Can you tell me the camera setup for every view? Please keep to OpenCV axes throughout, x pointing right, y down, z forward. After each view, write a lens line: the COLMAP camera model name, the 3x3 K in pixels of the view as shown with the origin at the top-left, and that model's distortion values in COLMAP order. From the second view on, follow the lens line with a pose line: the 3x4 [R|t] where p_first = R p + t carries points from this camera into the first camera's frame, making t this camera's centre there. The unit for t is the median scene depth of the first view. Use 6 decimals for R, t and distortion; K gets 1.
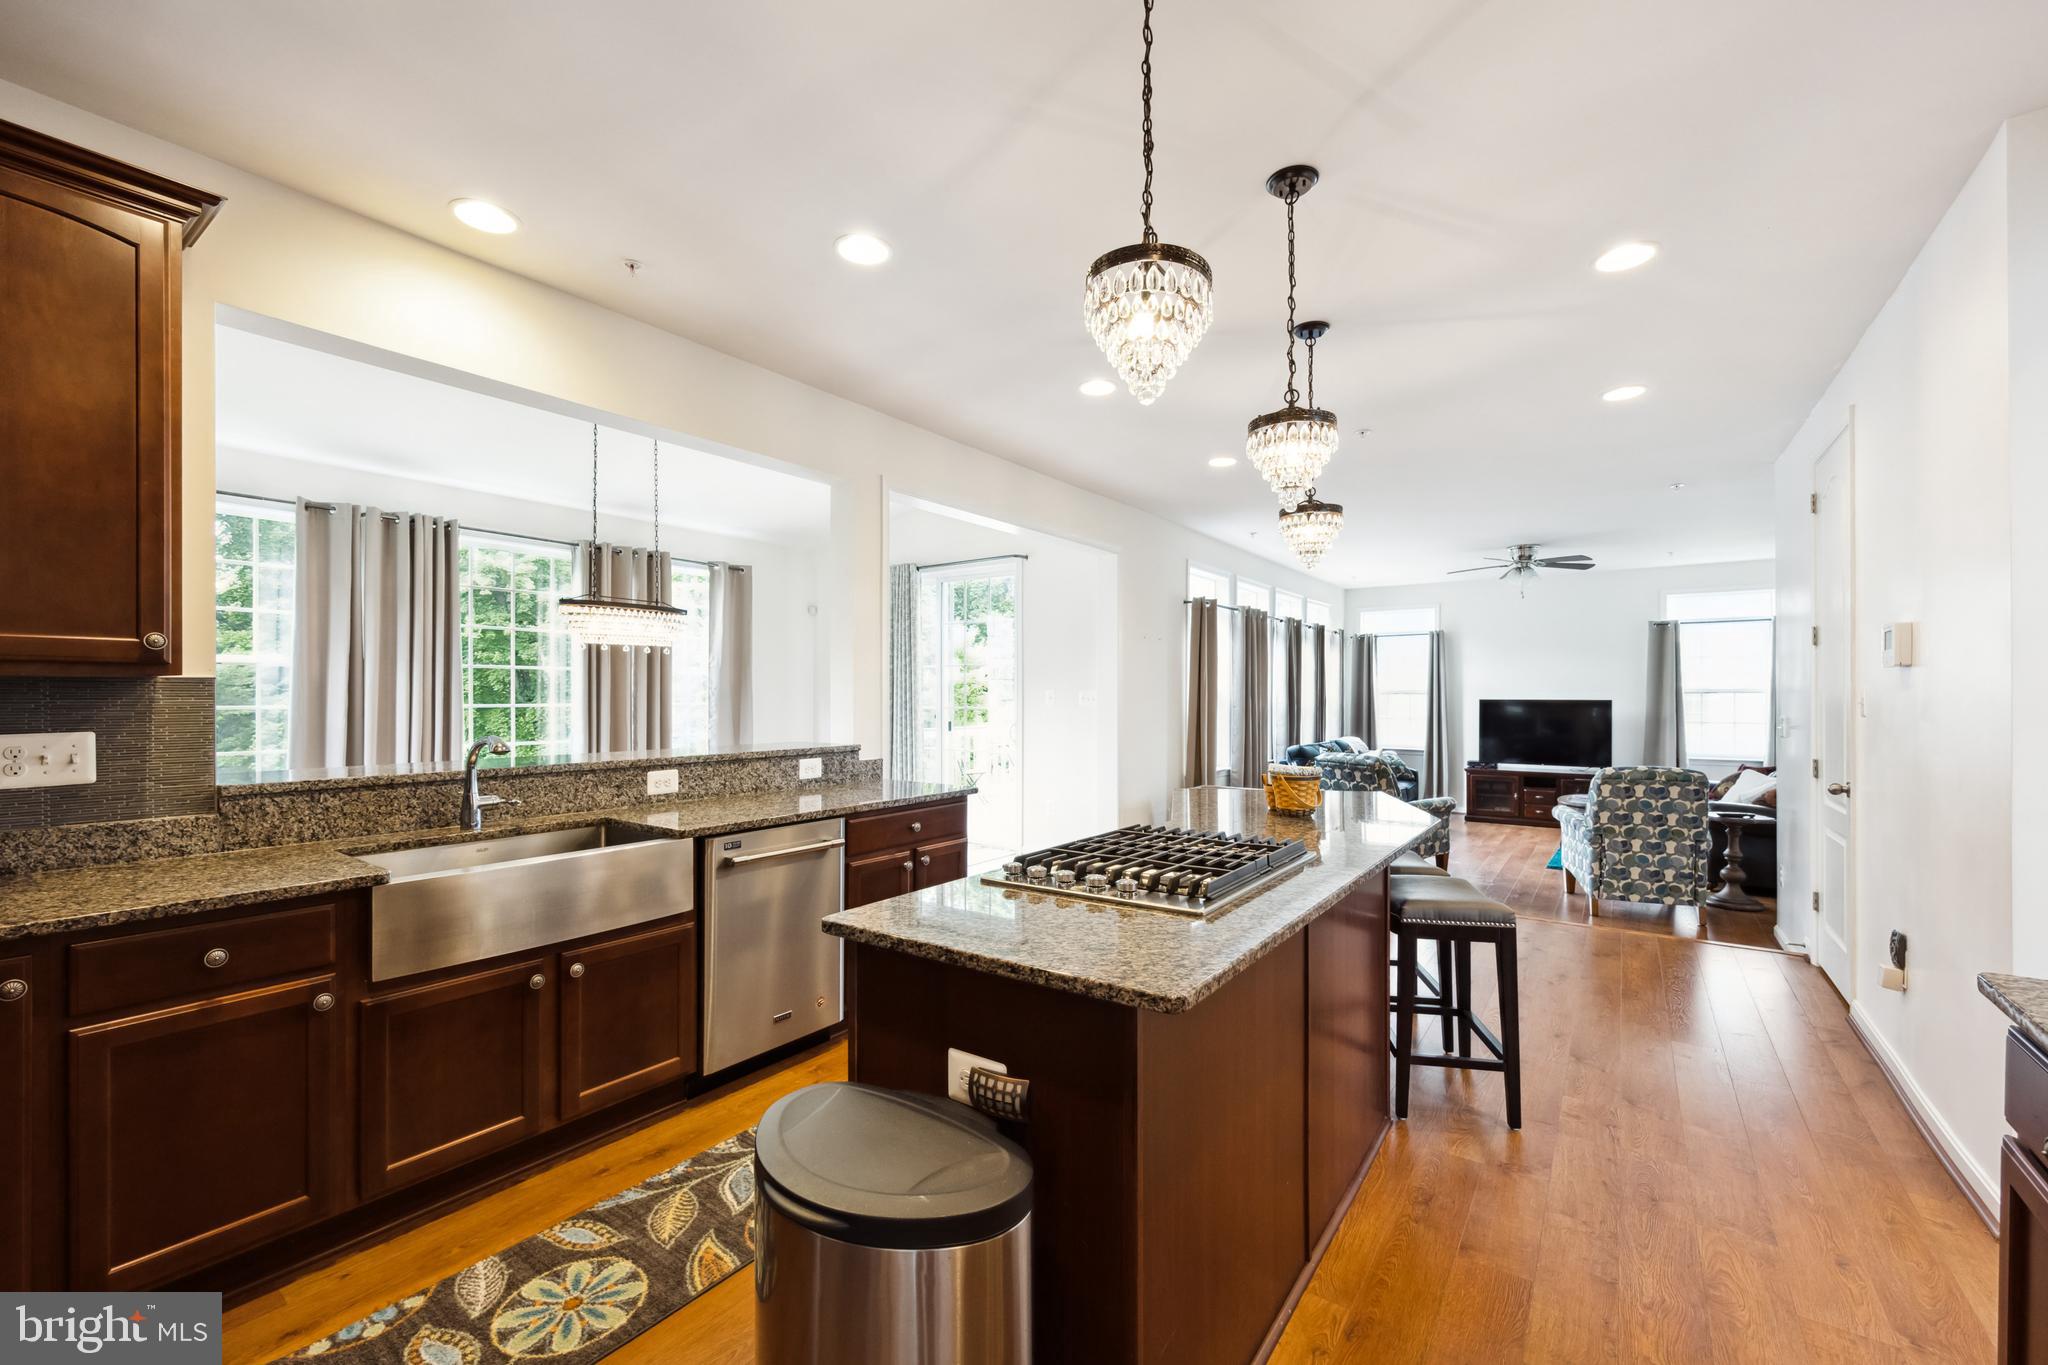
lens RADIAL K [[851.5, 0, 1022.9], [0, 851.5, 695.2], [0, 0, 1]] dist [0.000345, -0.001666]
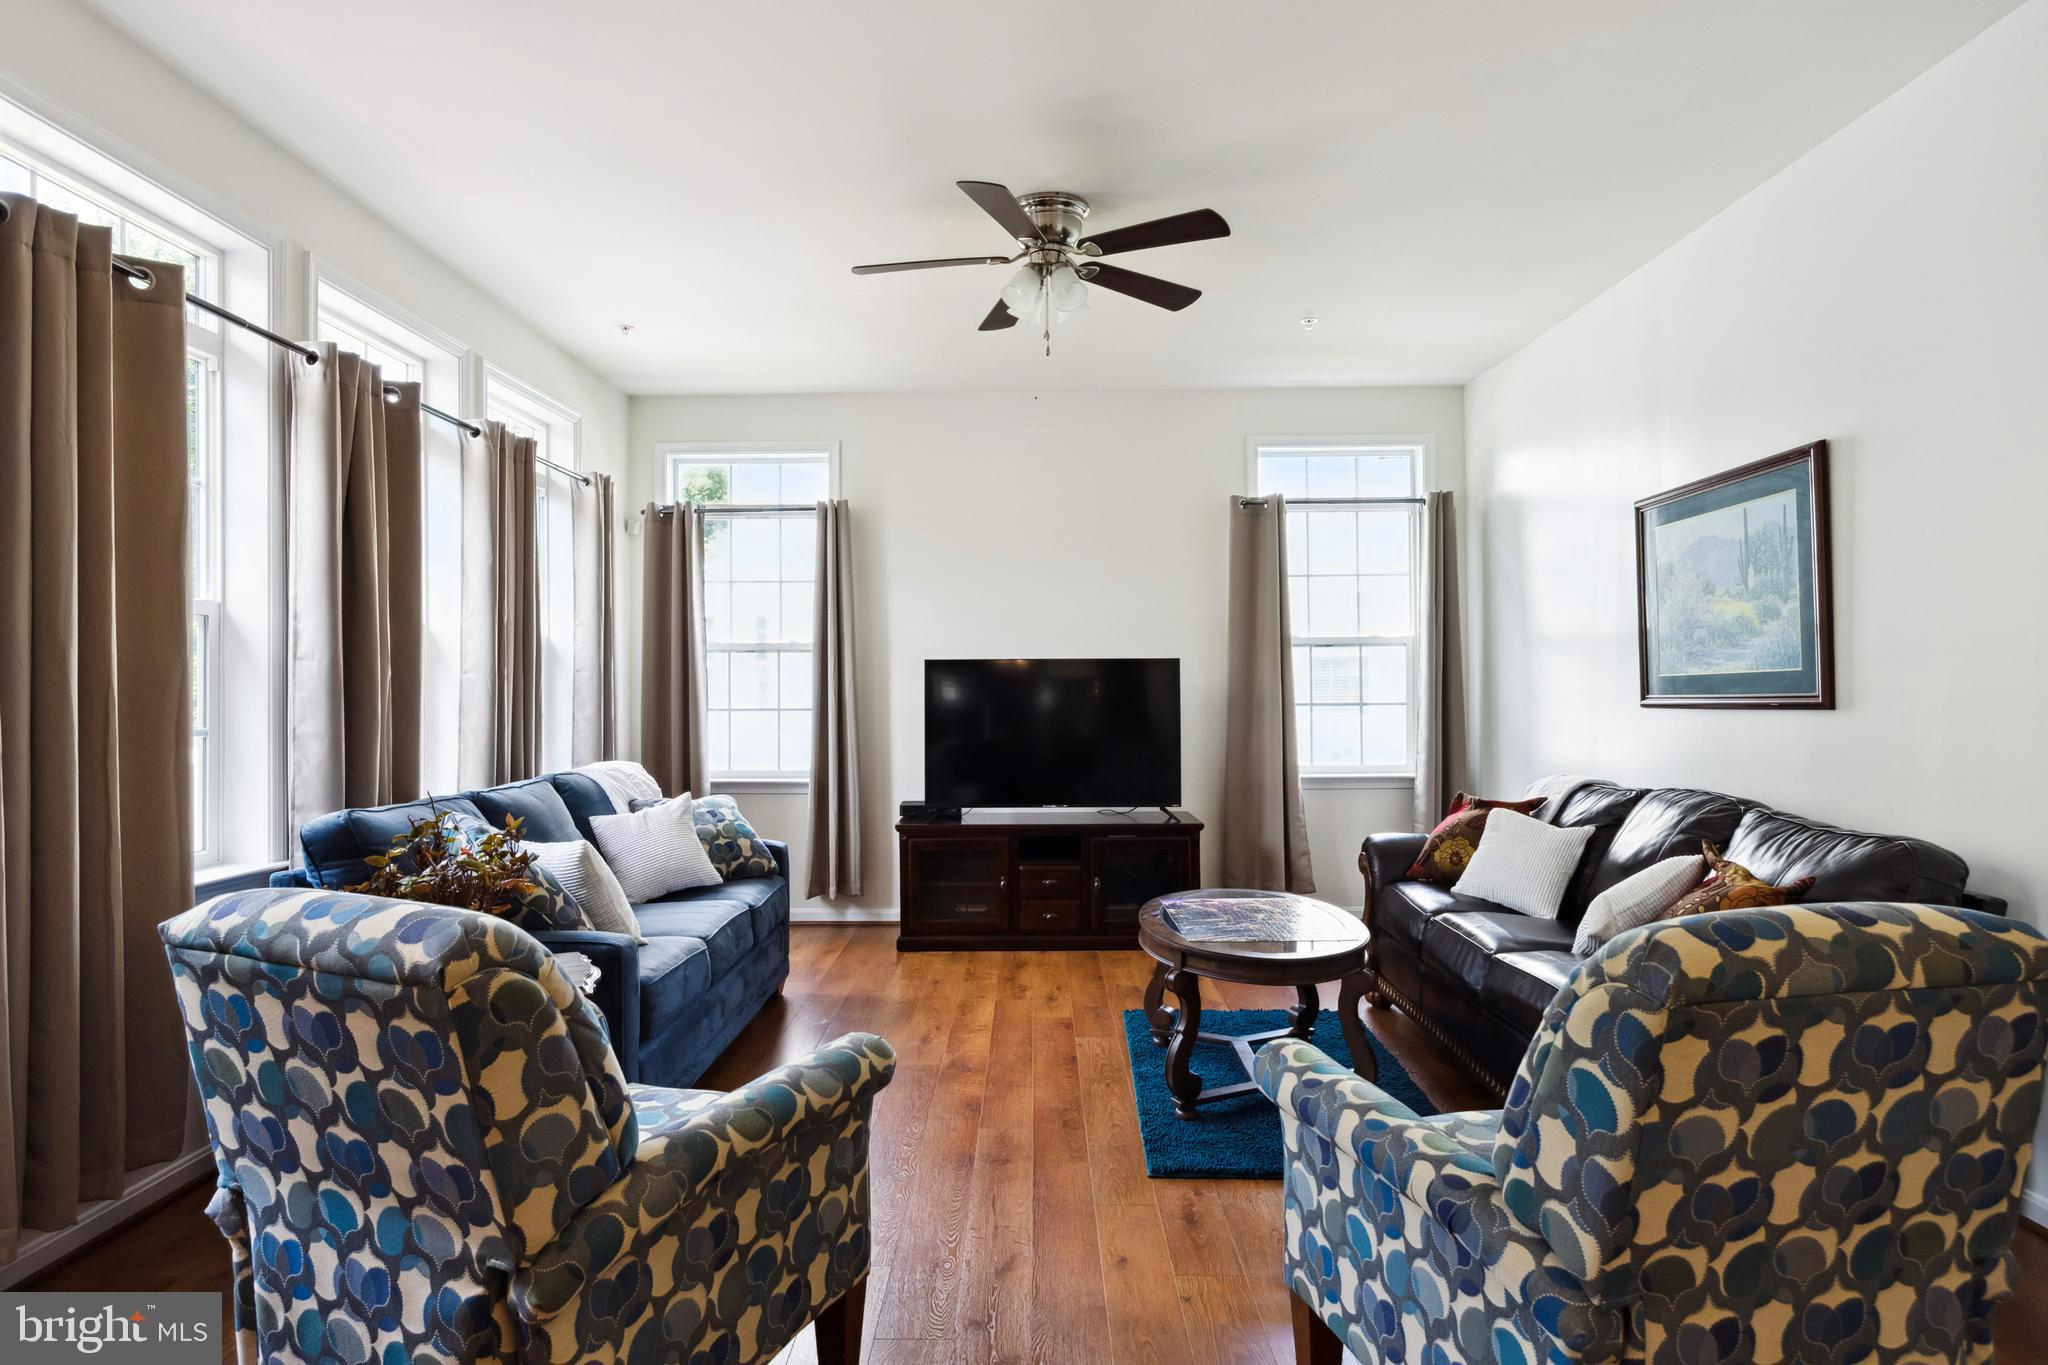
lens RADIAL K [[1187.3, 0, 1021.5], [0, 1187.3, 689.0], [0, 0, 1]] dist [-0.000137, 0.000170]
pose [[0.825797, -0.008014, 0.563911, 0.255780], [0.007638, 0.999966, 0.003026, 0.018942], [-0.563916, 0.001808, 0.825830, 0.511626]]
